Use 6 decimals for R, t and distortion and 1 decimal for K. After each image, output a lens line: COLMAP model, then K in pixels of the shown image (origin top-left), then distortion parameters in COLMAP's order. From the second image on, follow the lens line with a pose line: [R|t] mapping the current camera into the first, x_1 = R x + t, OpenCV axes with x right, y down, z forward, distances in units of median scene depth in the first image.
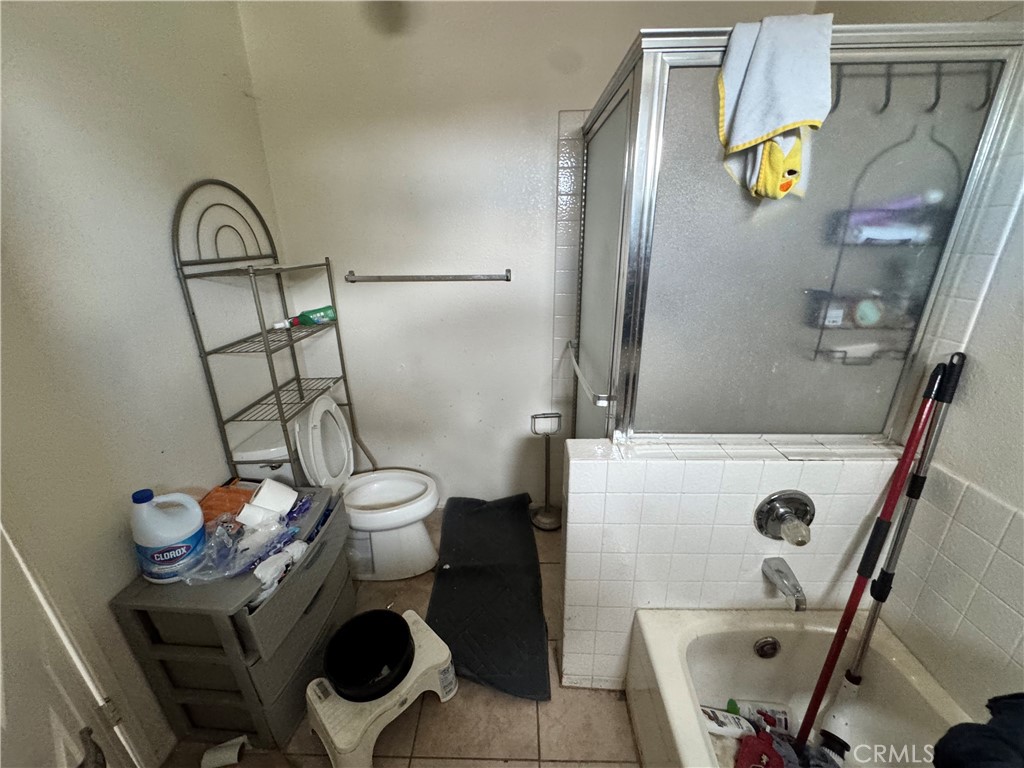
lens RADIAL K [[409.9, 0, 513.0], [0, 409.9, 384.0], [0, 0, 1]] dist [-0.003729, 0.000136]
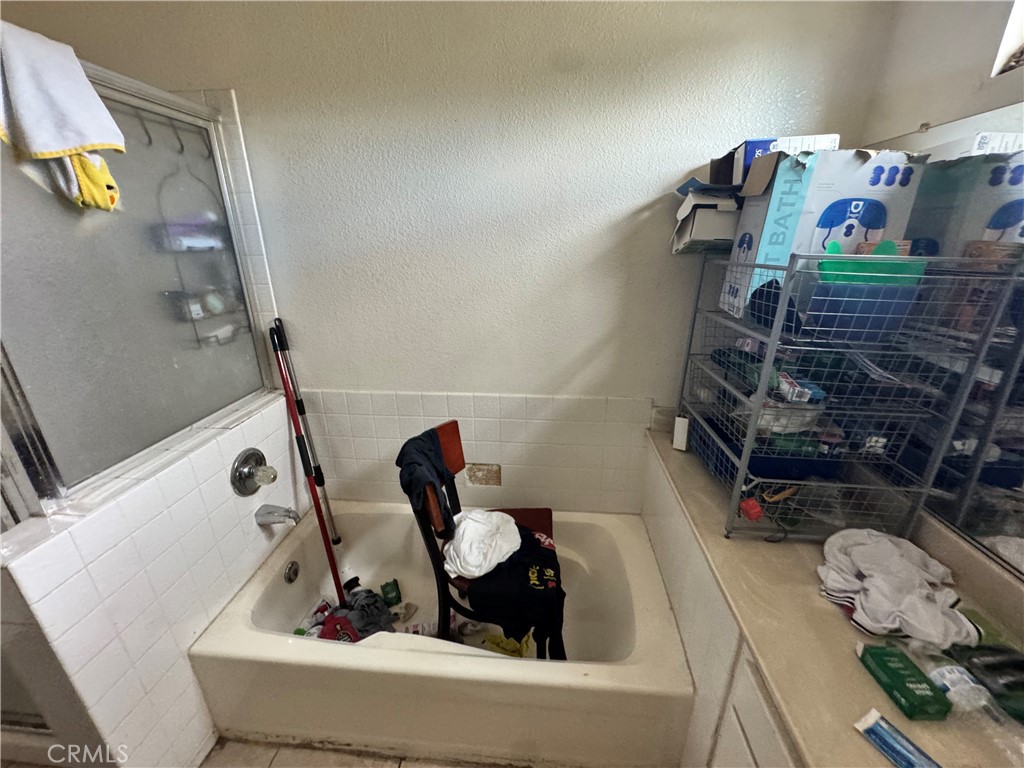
lens RADIAL K [[409.9, 0, 511.5], [0, 409.9, 385.0], [0, 0, 1]] dist [-0.003729, 0.000136]
pose [[0.064558, -0.331114, 0.941380, -0.375252], [0.349794, 0.891004, 0.289406, 0.010419], [-0.934599, 0.310606, 0.173343, -0.024314]]
